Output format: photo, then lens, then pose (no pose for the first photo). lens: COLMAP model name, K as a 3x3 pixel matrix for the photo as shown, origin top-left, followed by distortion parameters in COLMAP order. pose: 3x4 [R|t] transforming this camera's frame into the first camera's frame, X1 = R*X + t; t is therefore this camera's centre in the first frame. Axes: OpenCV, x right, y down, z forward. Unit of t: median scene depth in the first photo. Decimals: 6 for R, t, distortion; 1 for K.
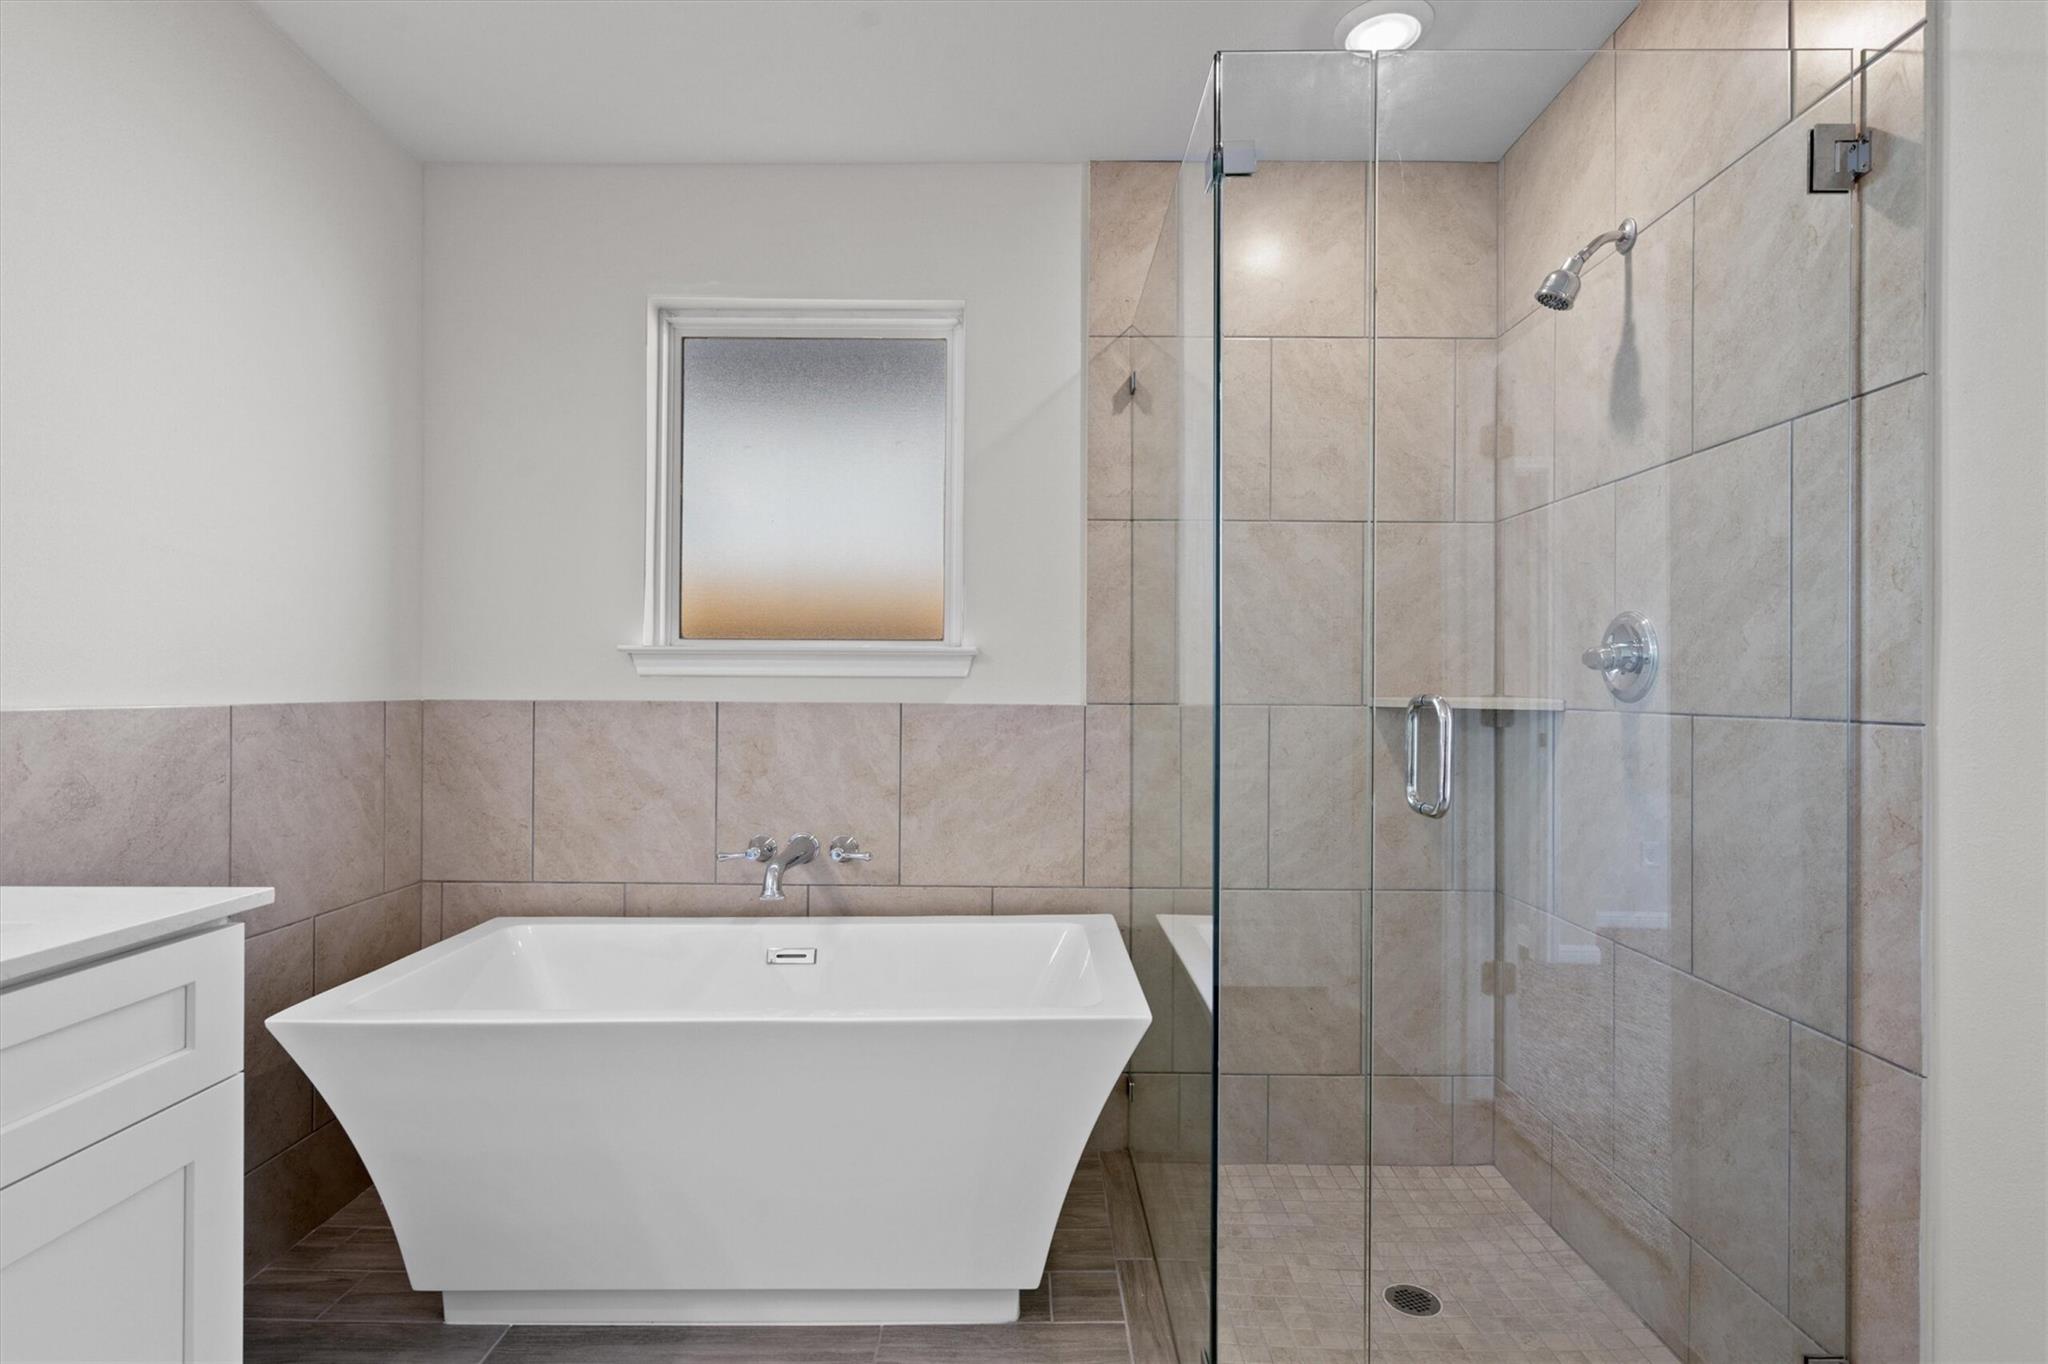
lens RADIAL K [[996.1, 0, 1018.5], [0, 996.1, 685.1], [0, 0, 1]] dist [0.001690, 0.000048]
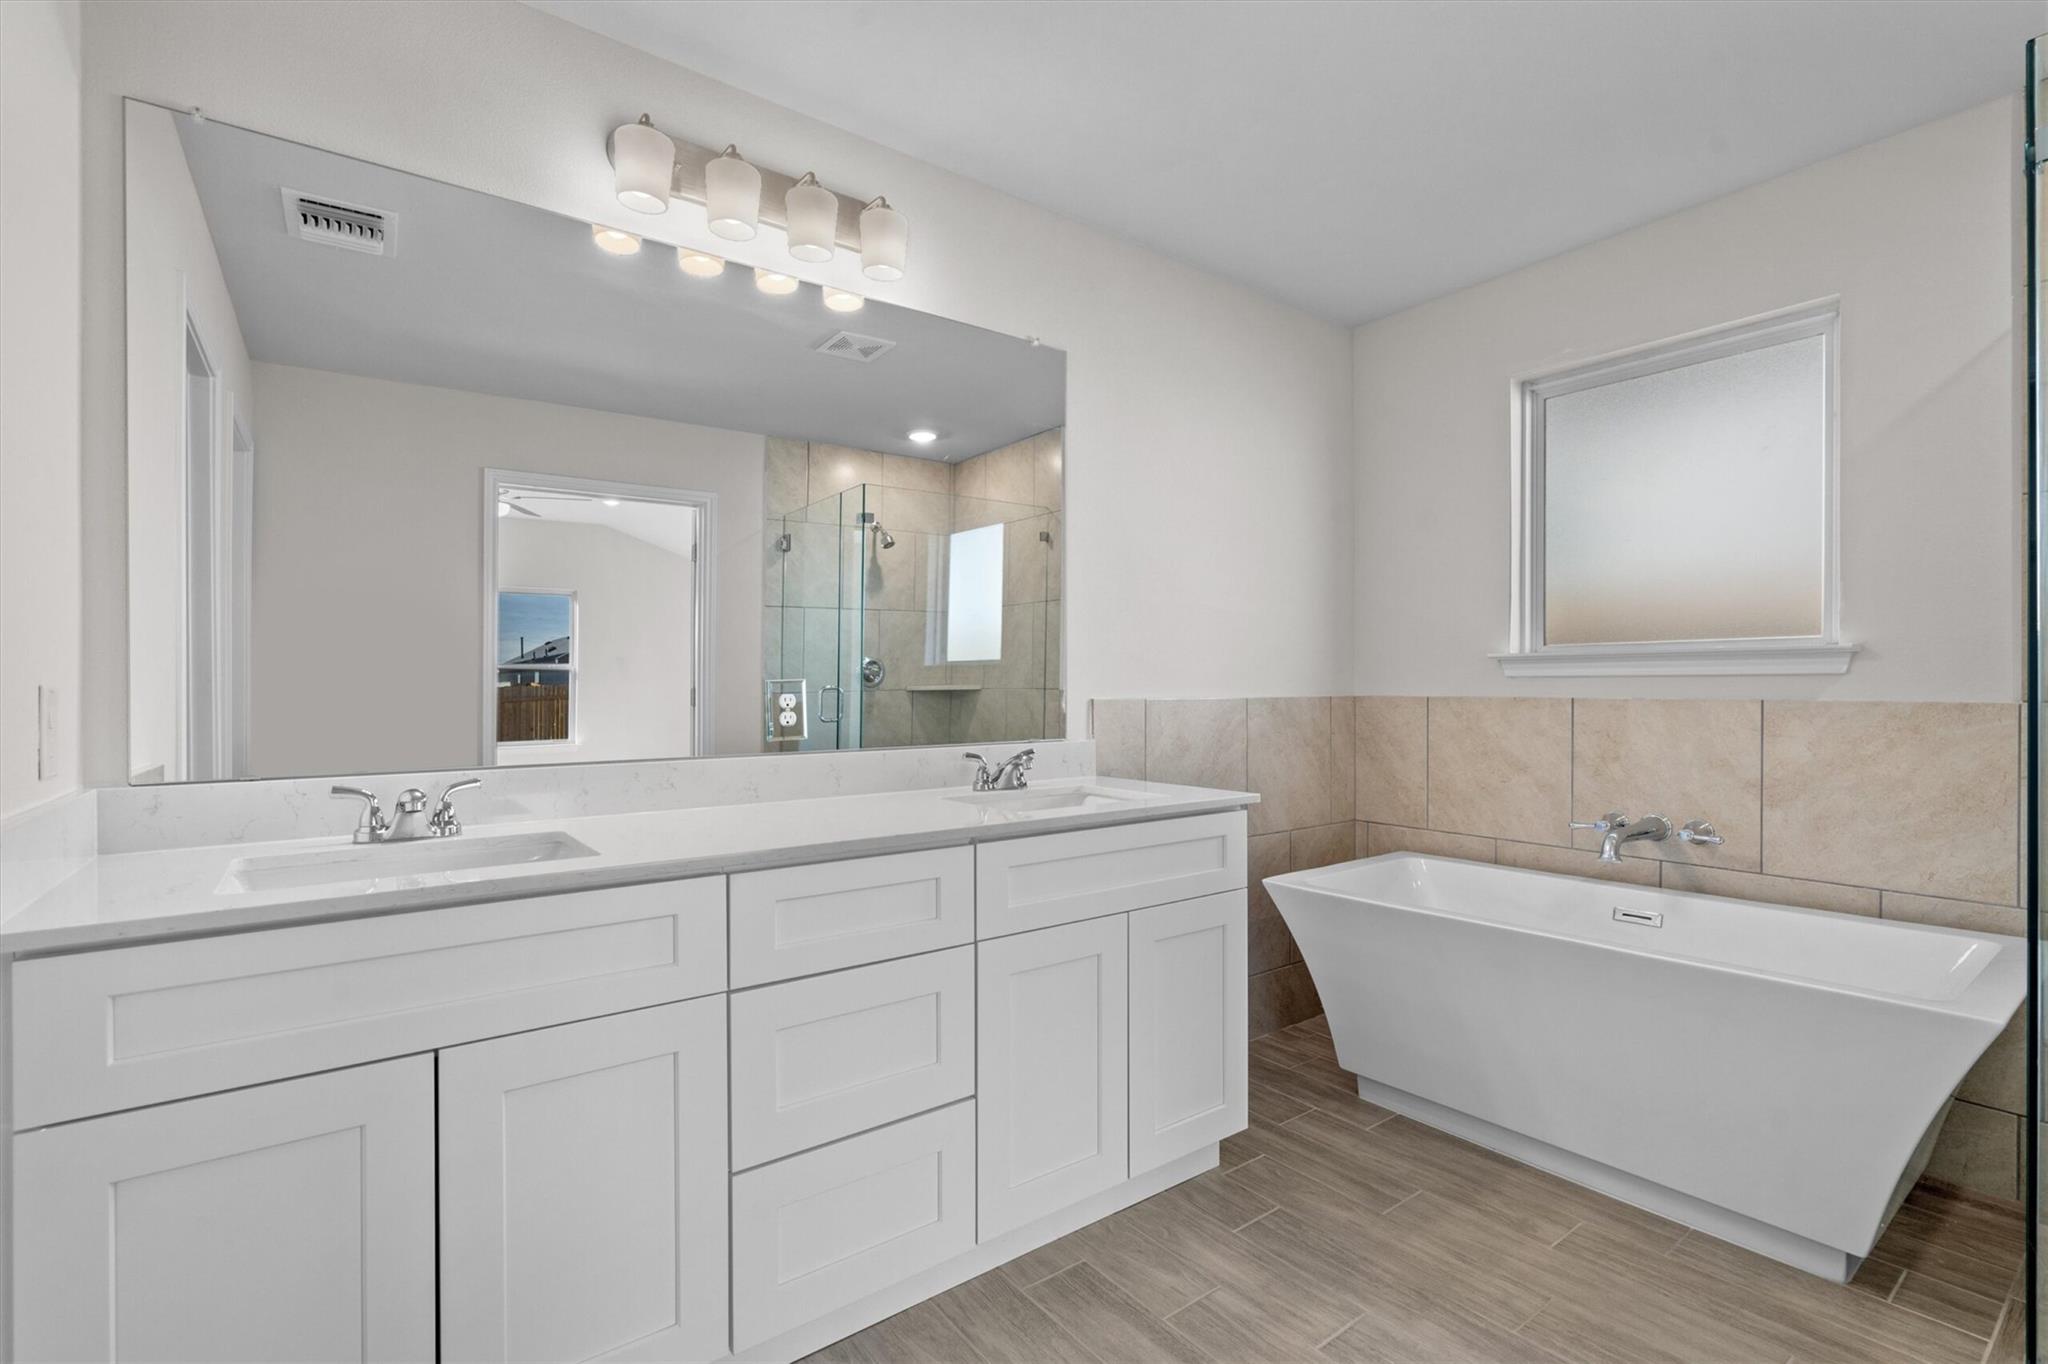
lens RADIAL K [[909.3, 0, 1018.1], [0, 909.3, 690.0], [0, 0, 1]] dist [-0.000359, 0.001391]
pose [[0.597792, -0.003294, -0.801644, 0.182505], [0.007088, 0.999974, 0.001176, 0.001426], [0.801620, -0.006385, 0.597800, -0.199170]]
